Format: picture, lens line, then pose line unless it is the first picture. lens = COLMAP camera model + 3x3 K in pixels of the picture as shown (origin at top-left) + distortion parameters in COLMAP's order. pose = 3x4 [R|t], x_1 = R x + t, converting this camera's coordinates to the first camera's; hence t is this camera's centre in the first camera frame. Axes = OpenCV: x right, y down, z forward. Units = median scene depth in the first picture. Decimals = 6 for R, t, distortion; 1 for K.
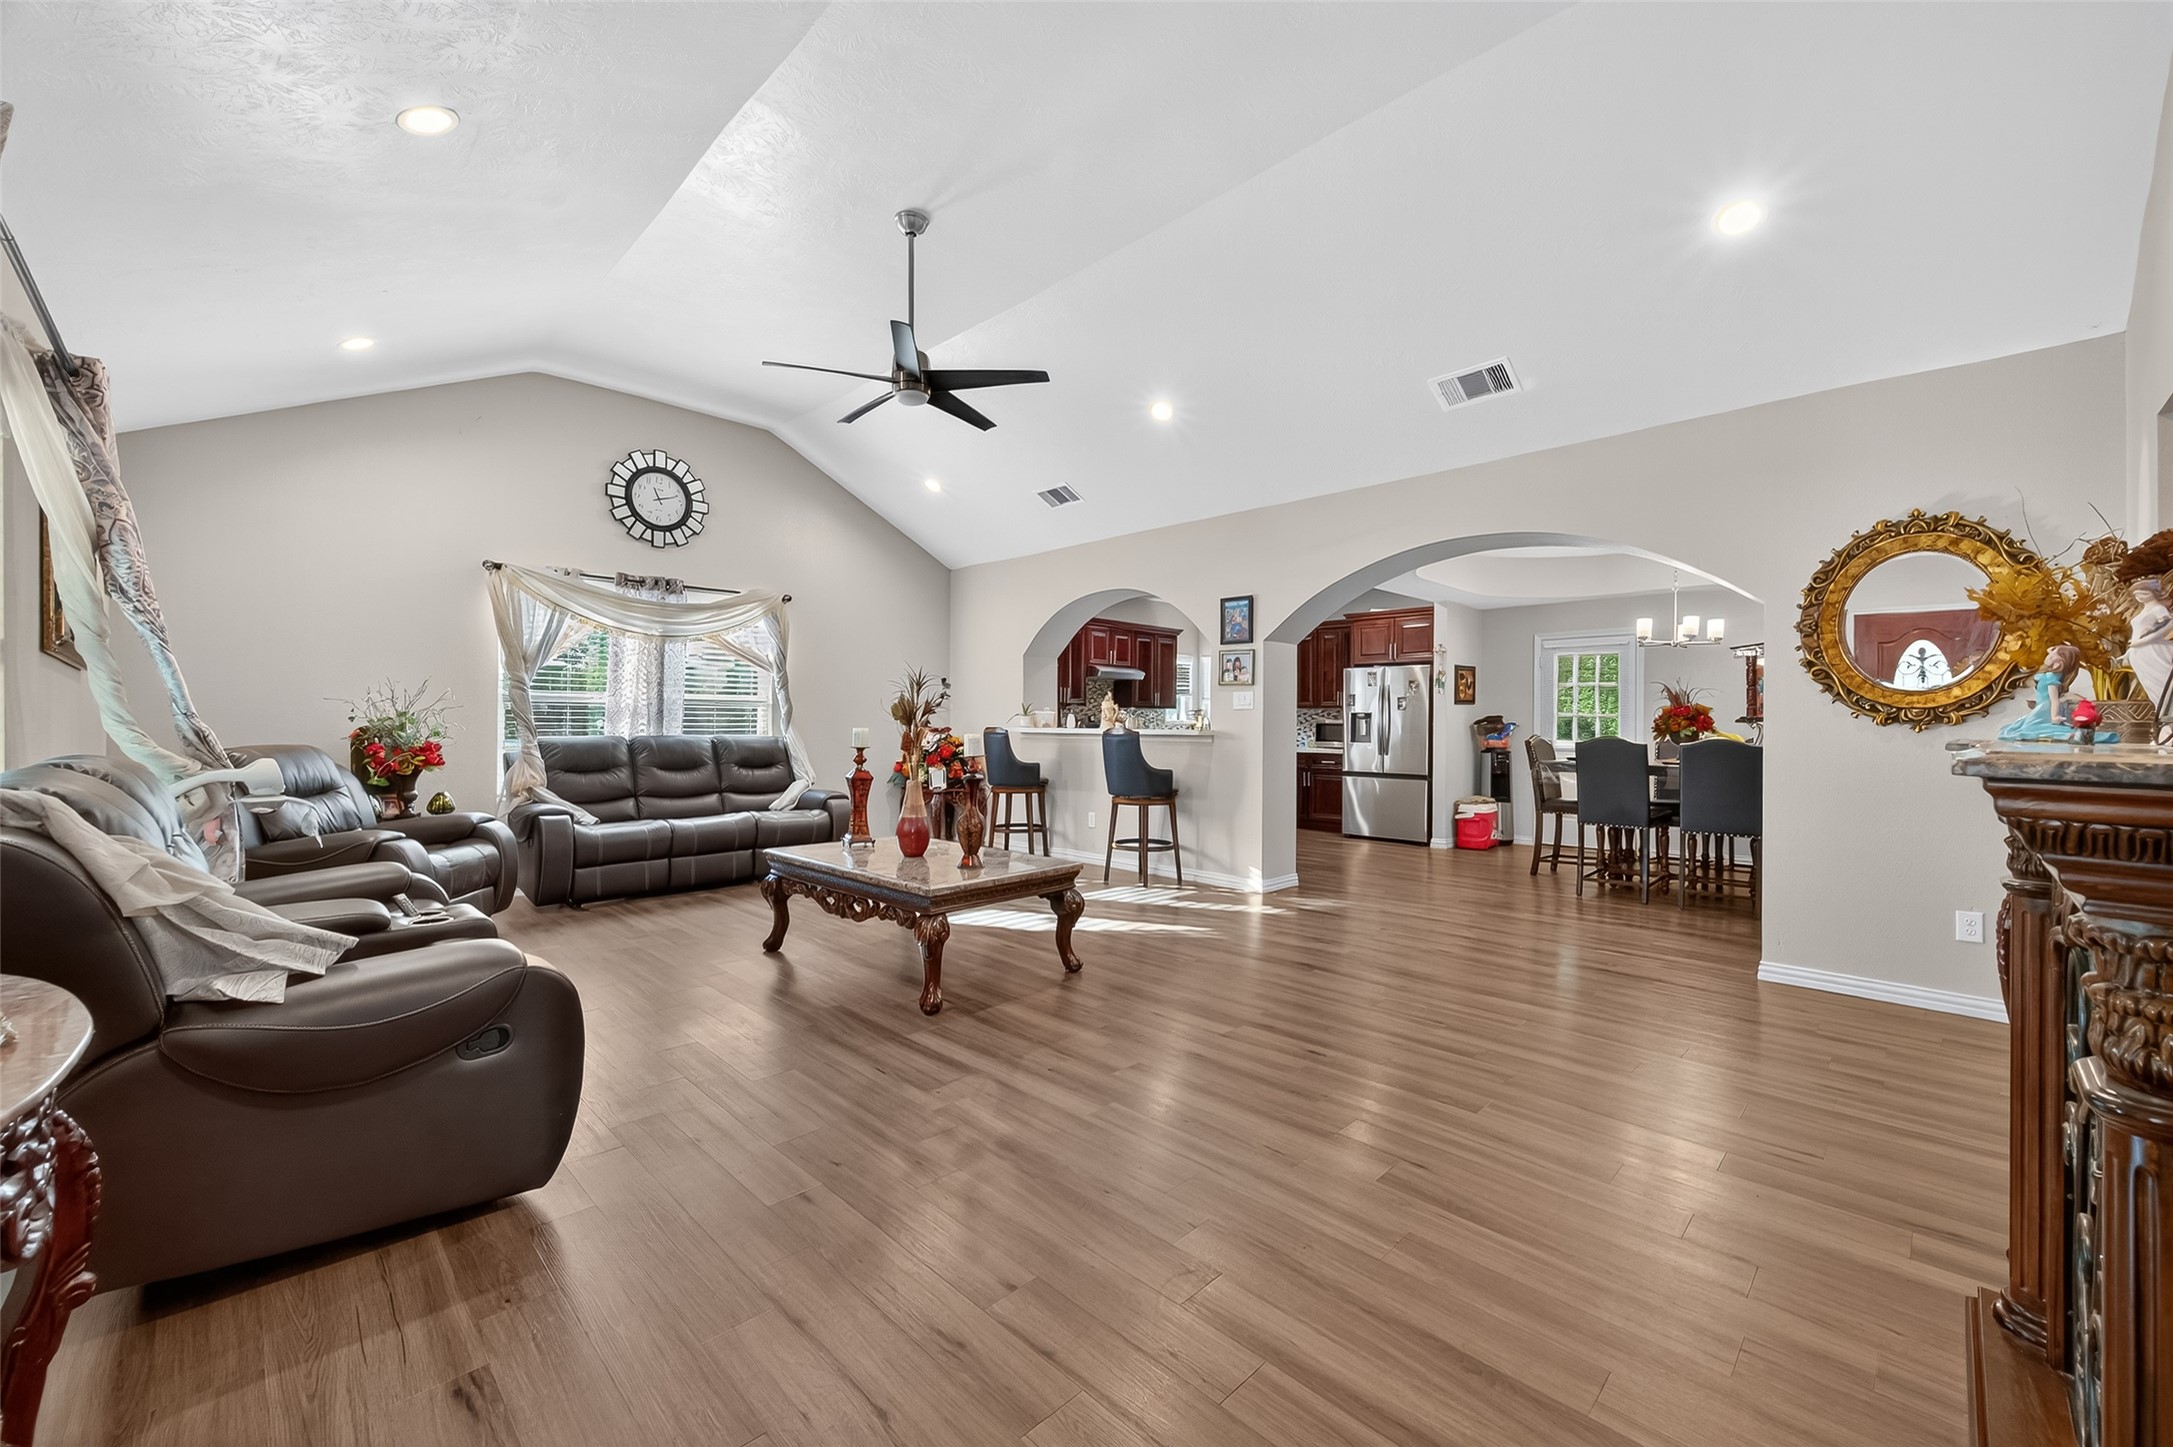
lens RADIAL K [[859.1, 0, 1116.5], [0, 859.1, 721.2], [0, 0, 1]] dist [0.000800, -0.000020]
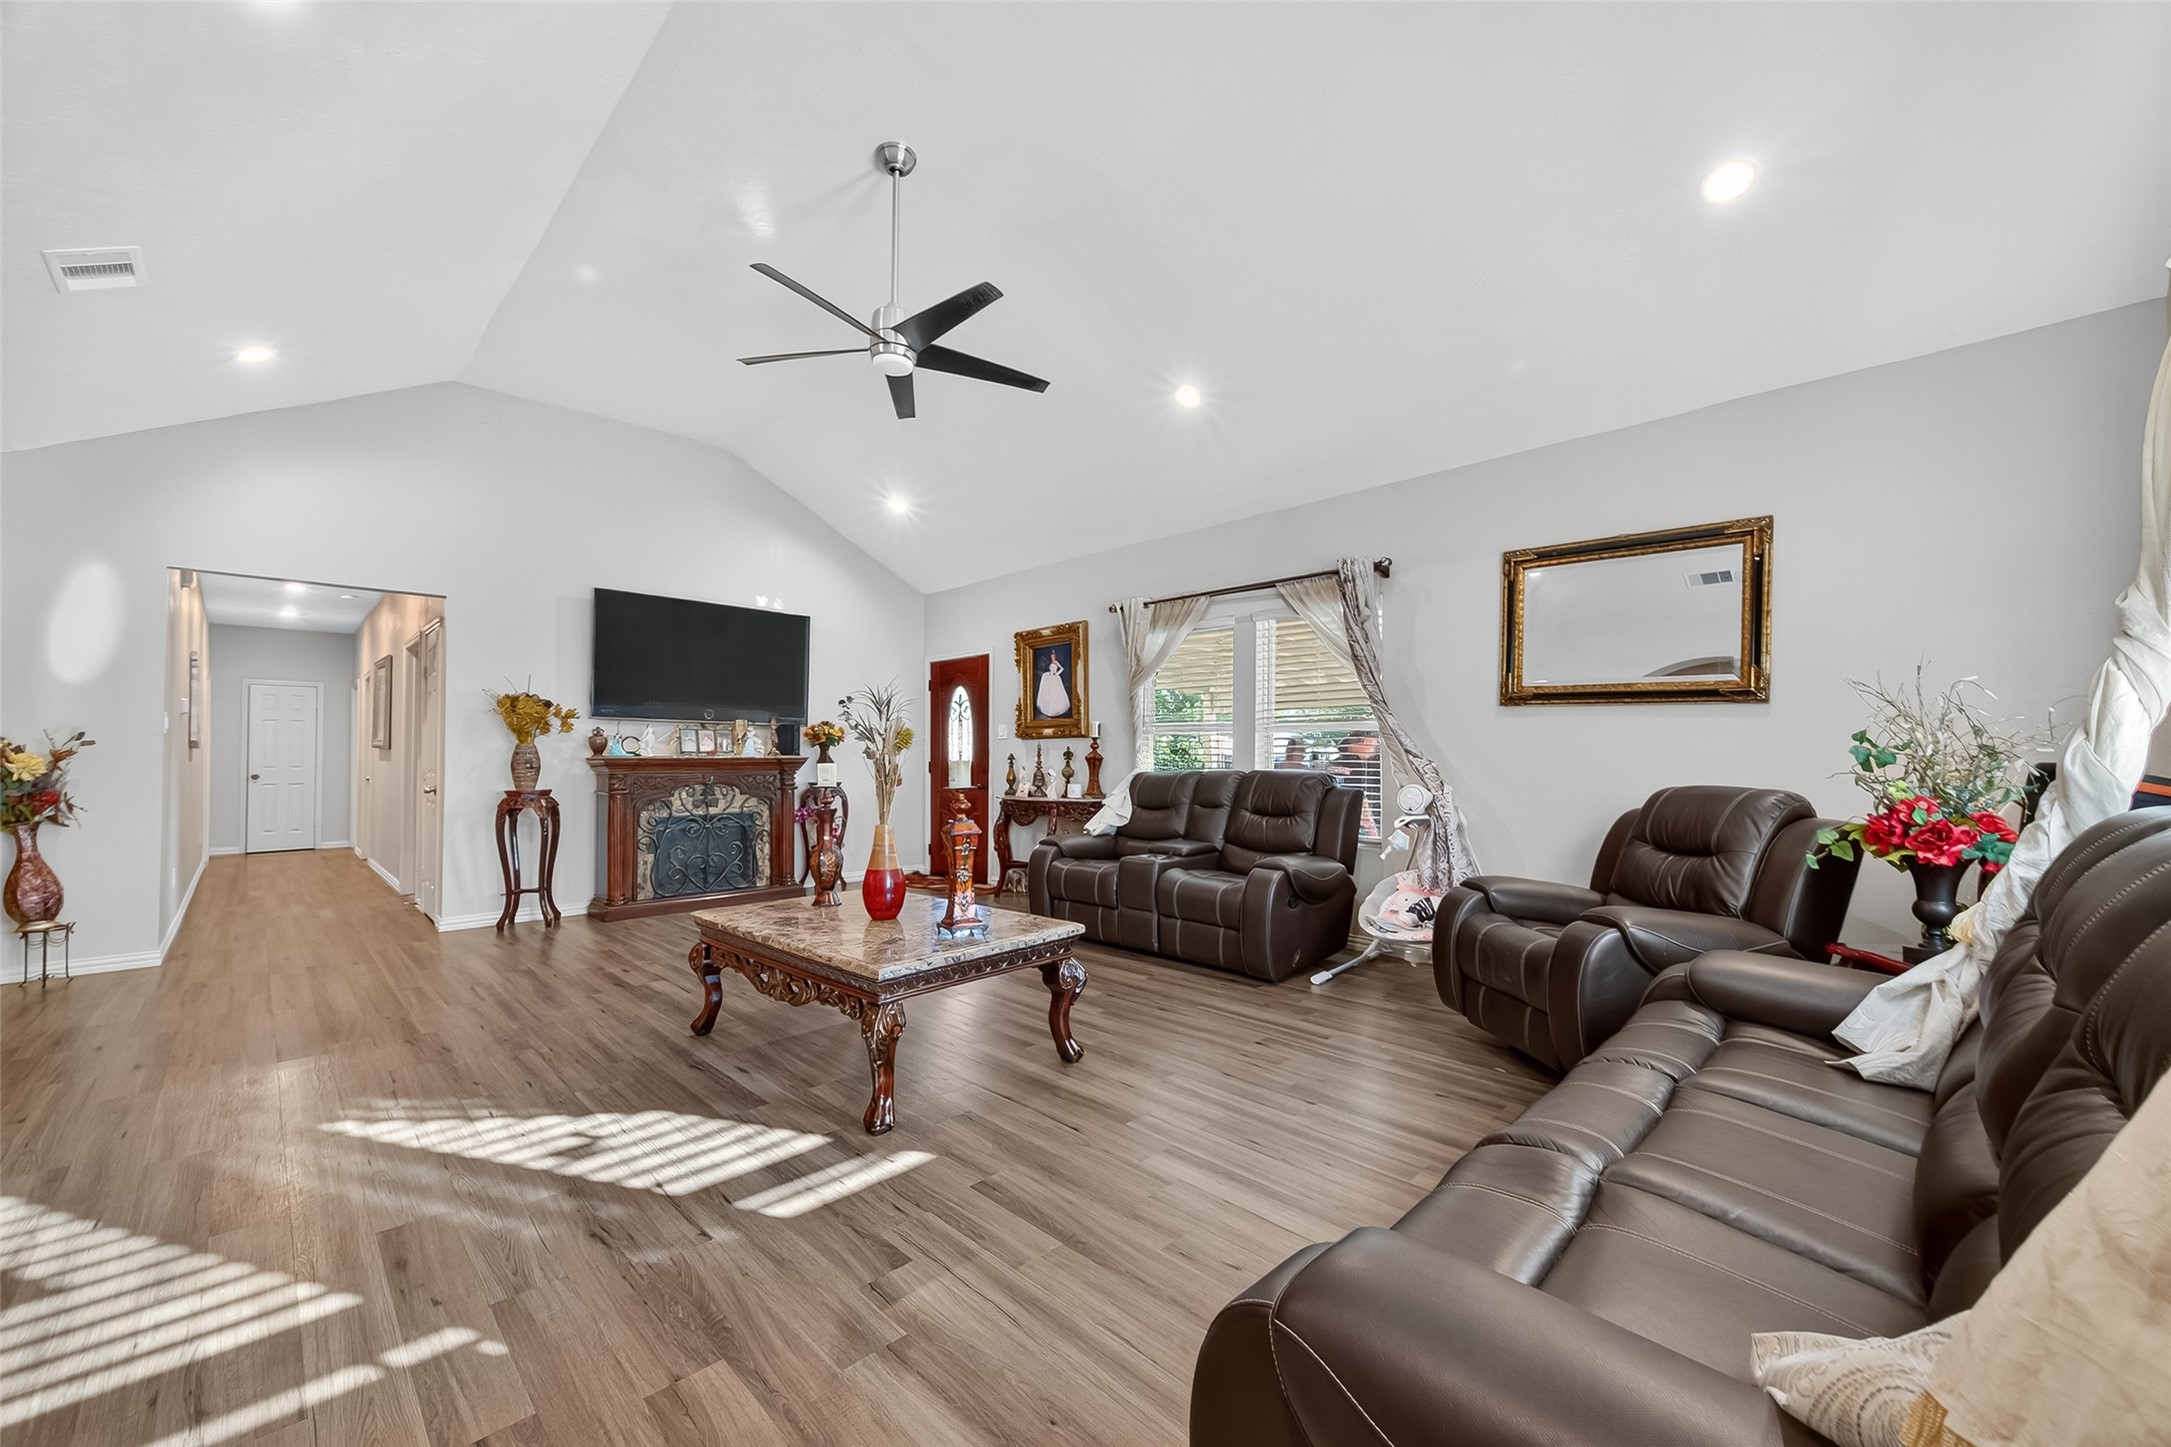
lens RADIAL K [[845.6, 0, 1085.8], [0, 845.6, 745.5], [0, 0, 1]] dist [0.016952, -0.012183]
pose [[-0.999786, -0.008053, 0.019029, -0.275650], [-0.008361, 0.999835, -0.016151, 0.004816], [-0.018896, -0.016307, -0.999688, 1.129924]]
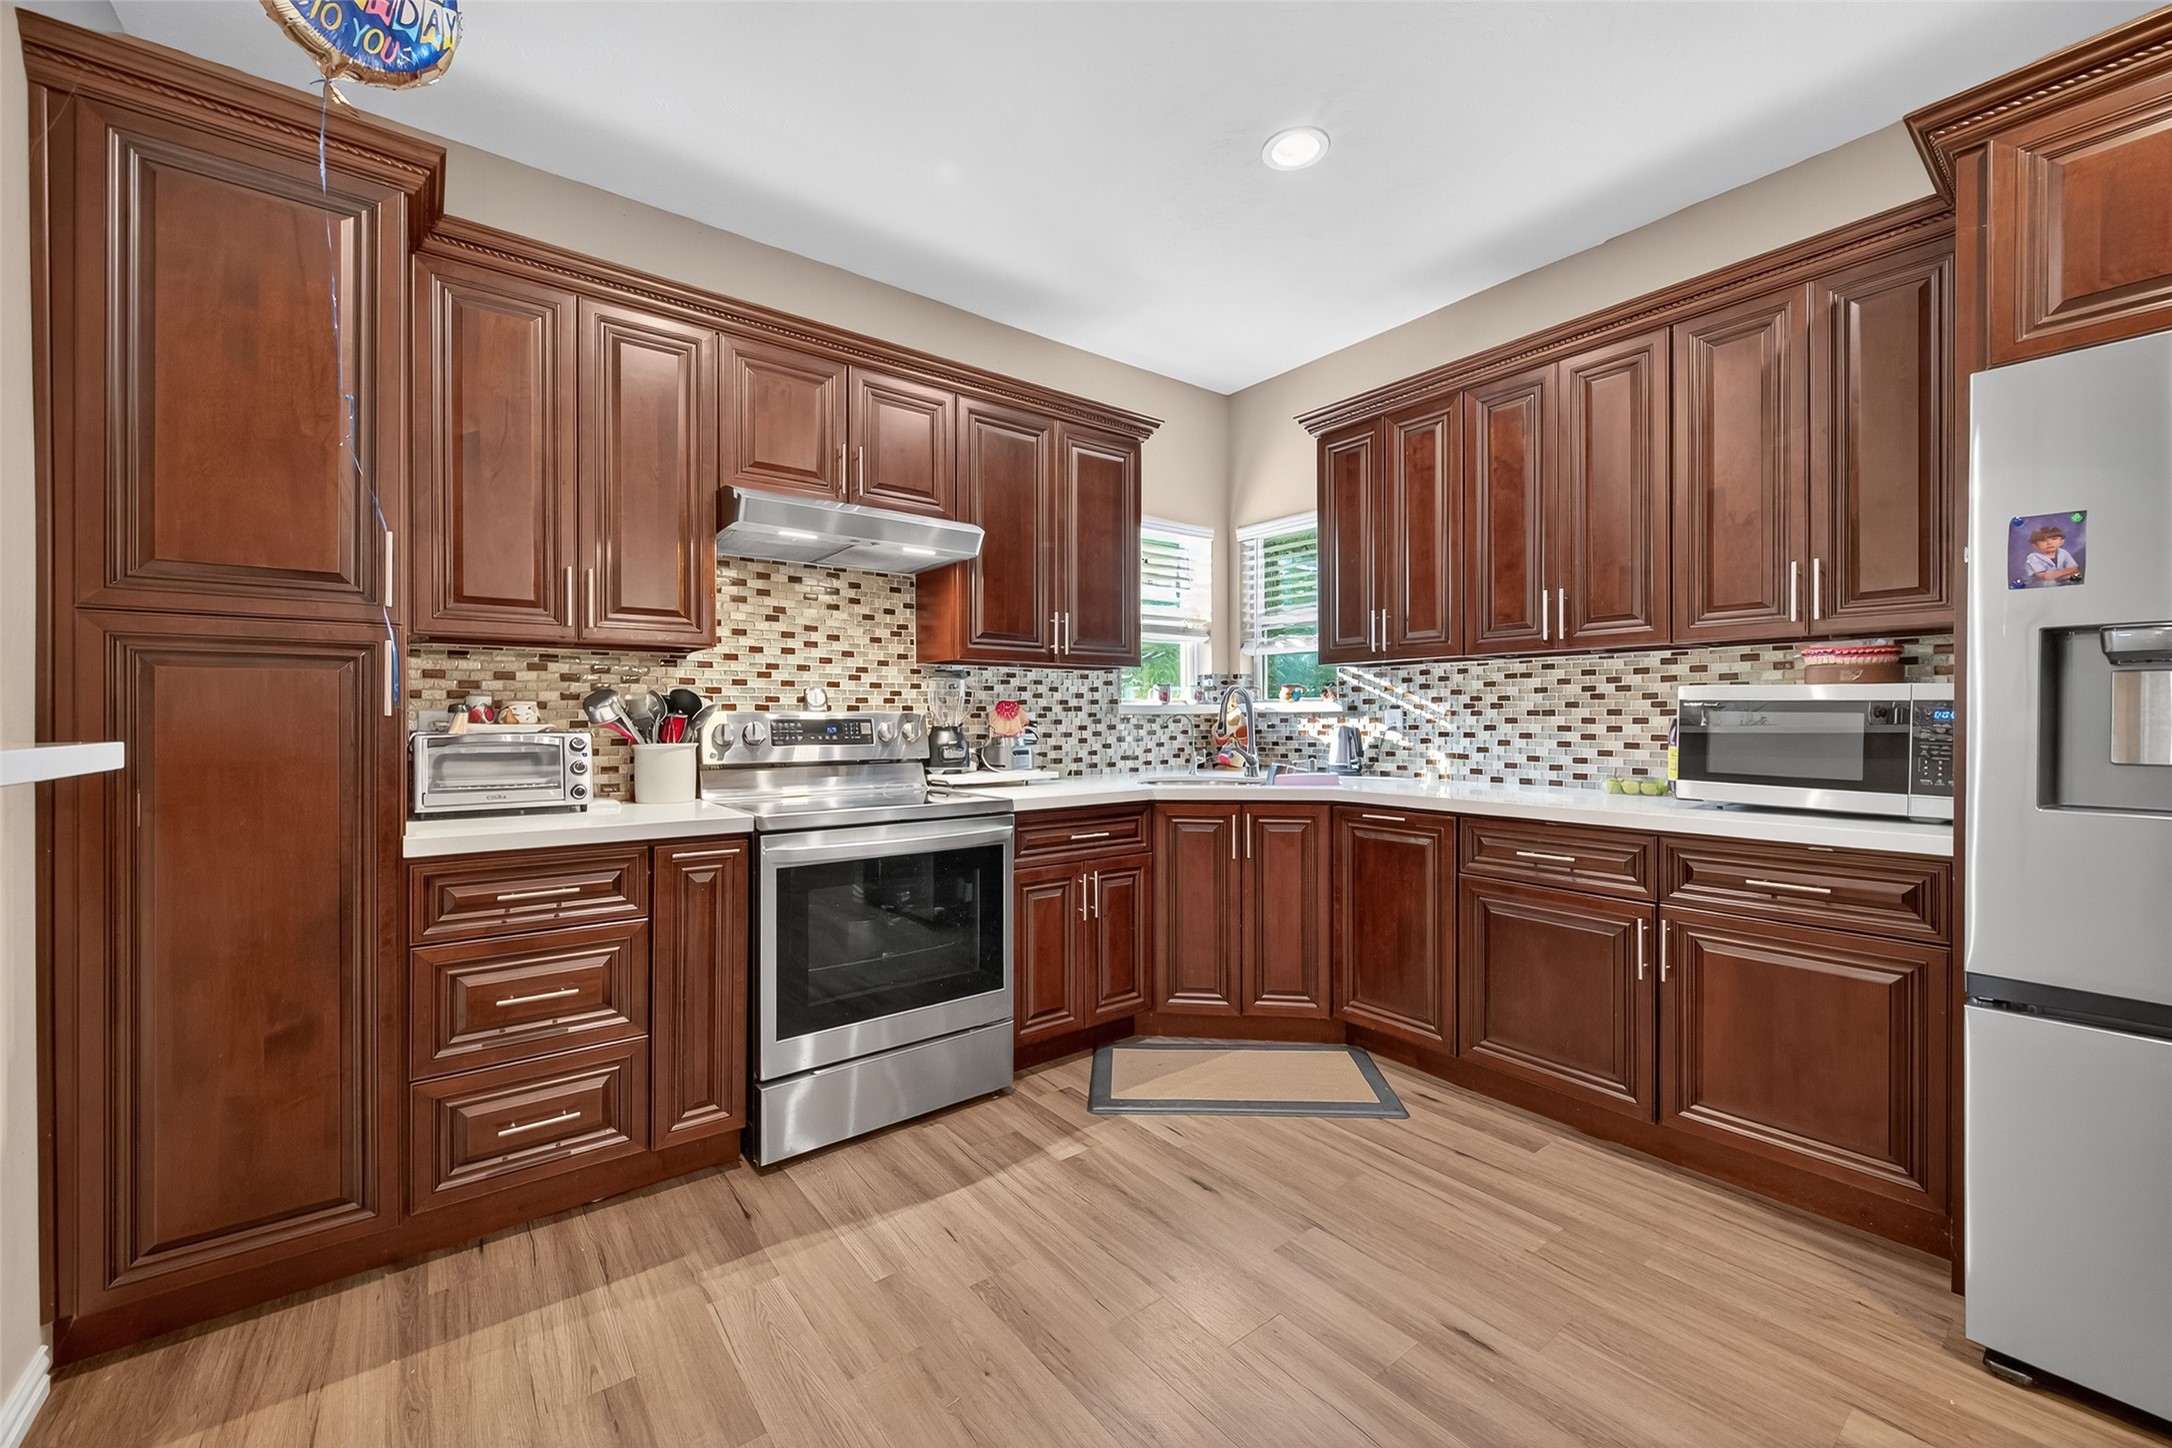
lens RADIAL K [[846.5, 0, 1080.7], [0, 846.5, 726.3], [0, 0, 1]] dist [0.001078, 0.000184]
pose [[0.989196, -0.005739, -0.146485, 0.149771], [0.007198, 0.999930, 0.009434, 0.008001], [0.146421, -0.010386, 0.989168, 1.084779]]
